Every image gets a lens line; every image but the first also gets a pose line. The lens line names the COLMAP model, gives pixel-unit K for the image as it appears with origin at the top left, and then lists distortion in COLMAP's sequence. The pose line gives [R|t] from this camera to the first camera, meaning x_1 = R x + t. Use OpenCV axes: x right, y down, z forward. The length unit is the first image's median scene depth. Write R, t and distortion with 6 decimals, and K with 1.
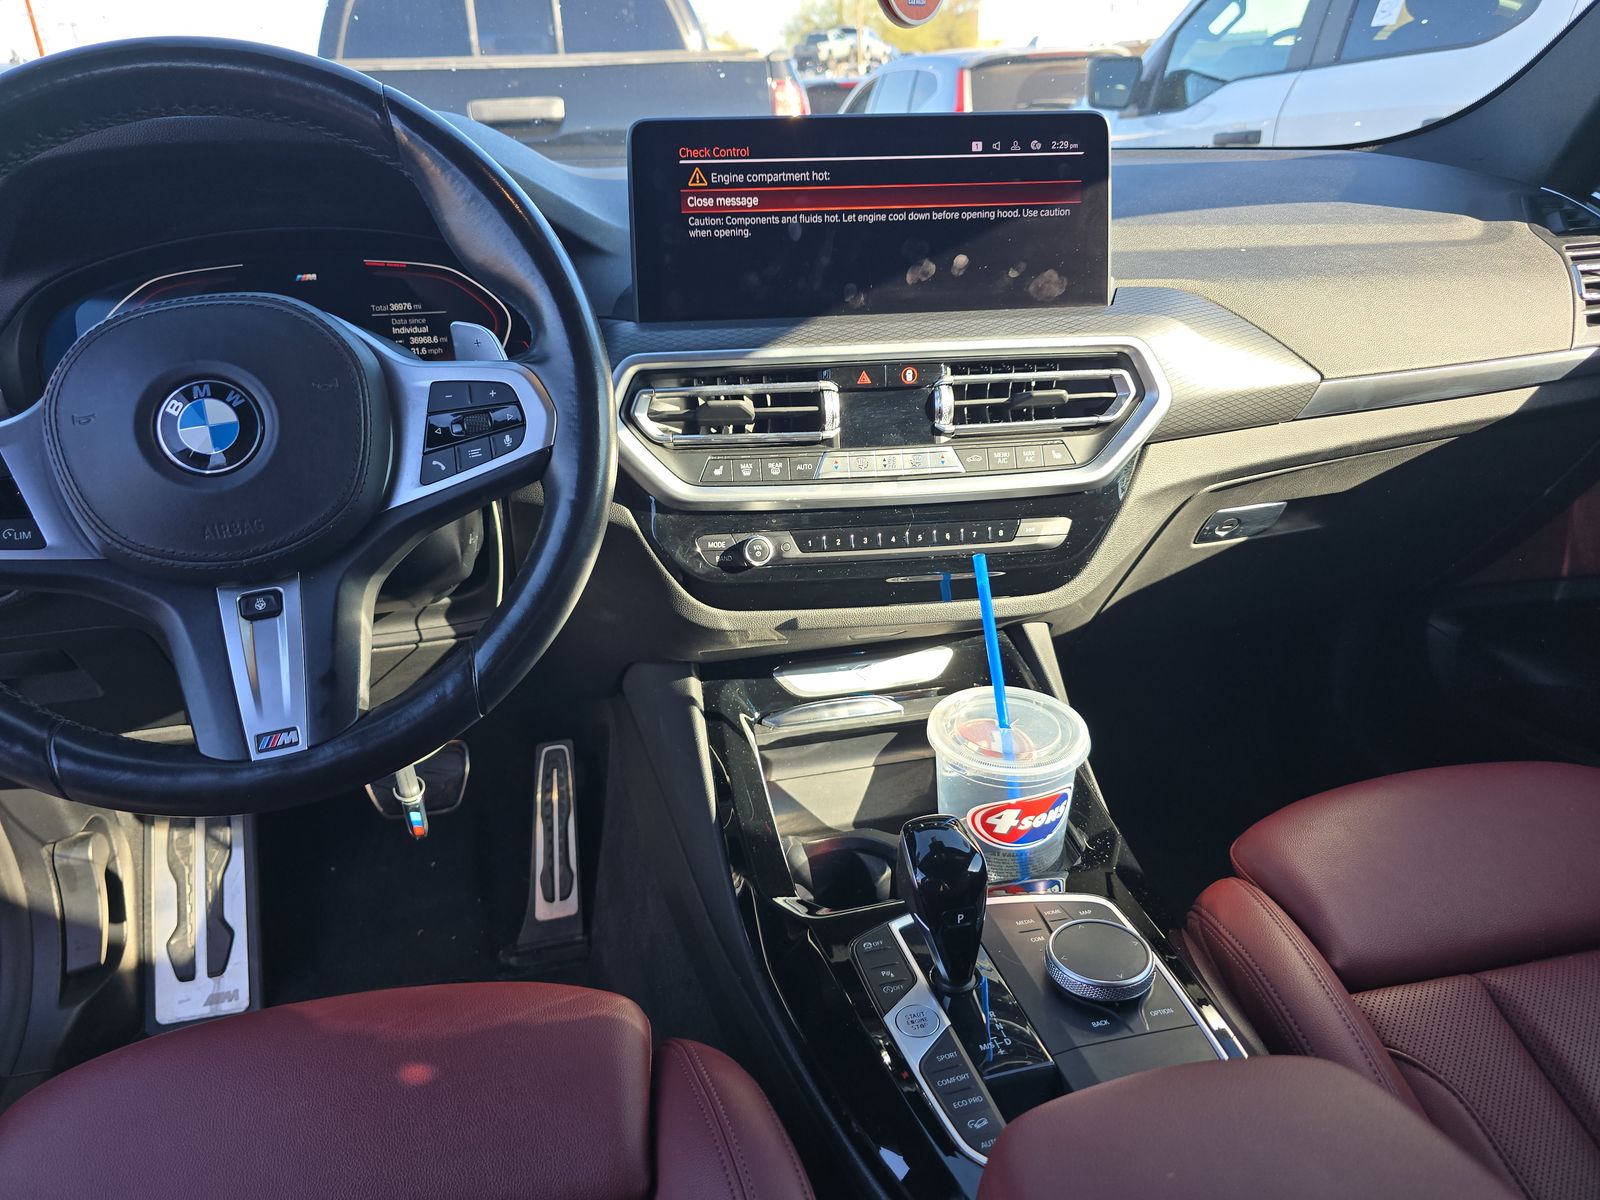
lens RADIAL K [[1081.9, 0, 810.8], [0, 1081.9, 612.8], [0, 0, 1]] dist [0.035934, -0.056457]
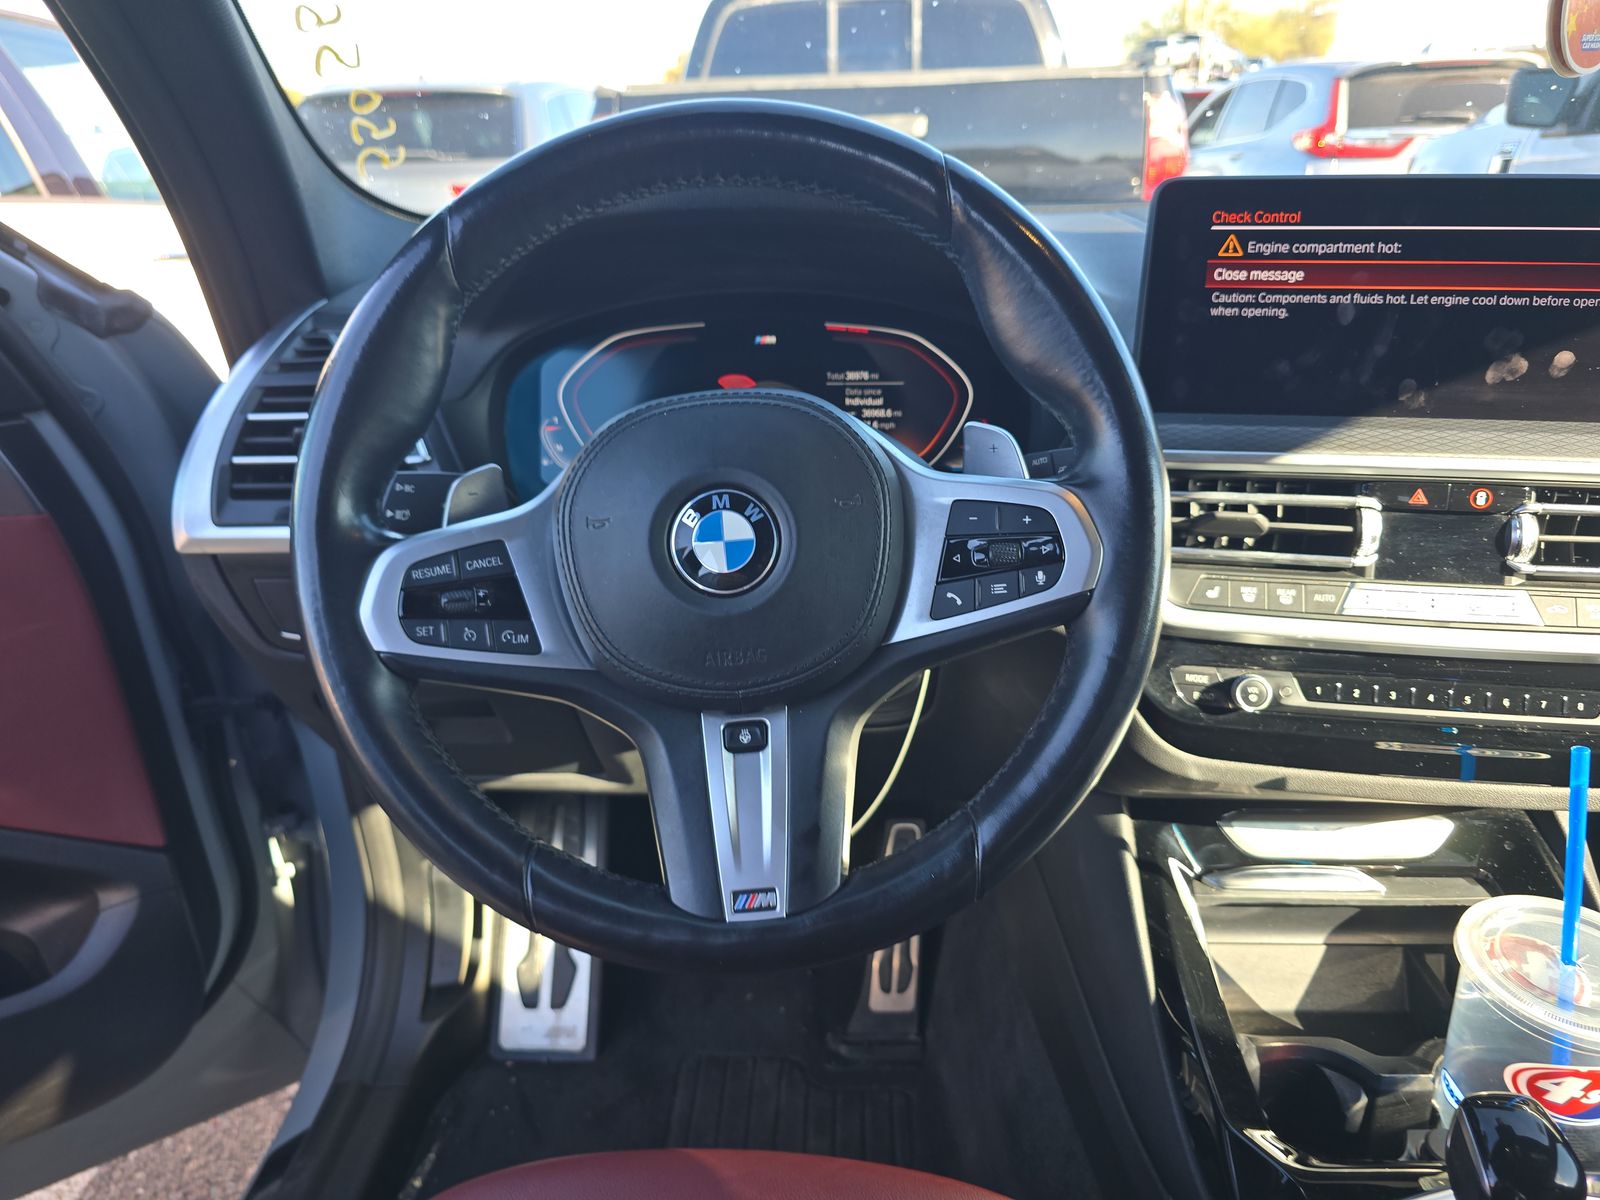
lens RADIAL K [[1081.9, 0, 788.7], [0, 1081.9, 599.5], [0, 0, 1]] dist [0.035934, -0.056457]
pose [[0.962567, 0.106496, -0.249244, -0.189483], [-0.110185, 0.993911, -0.000856, -0.088772], [0.247635, 0.028287, 0.968440, 0.106077]]
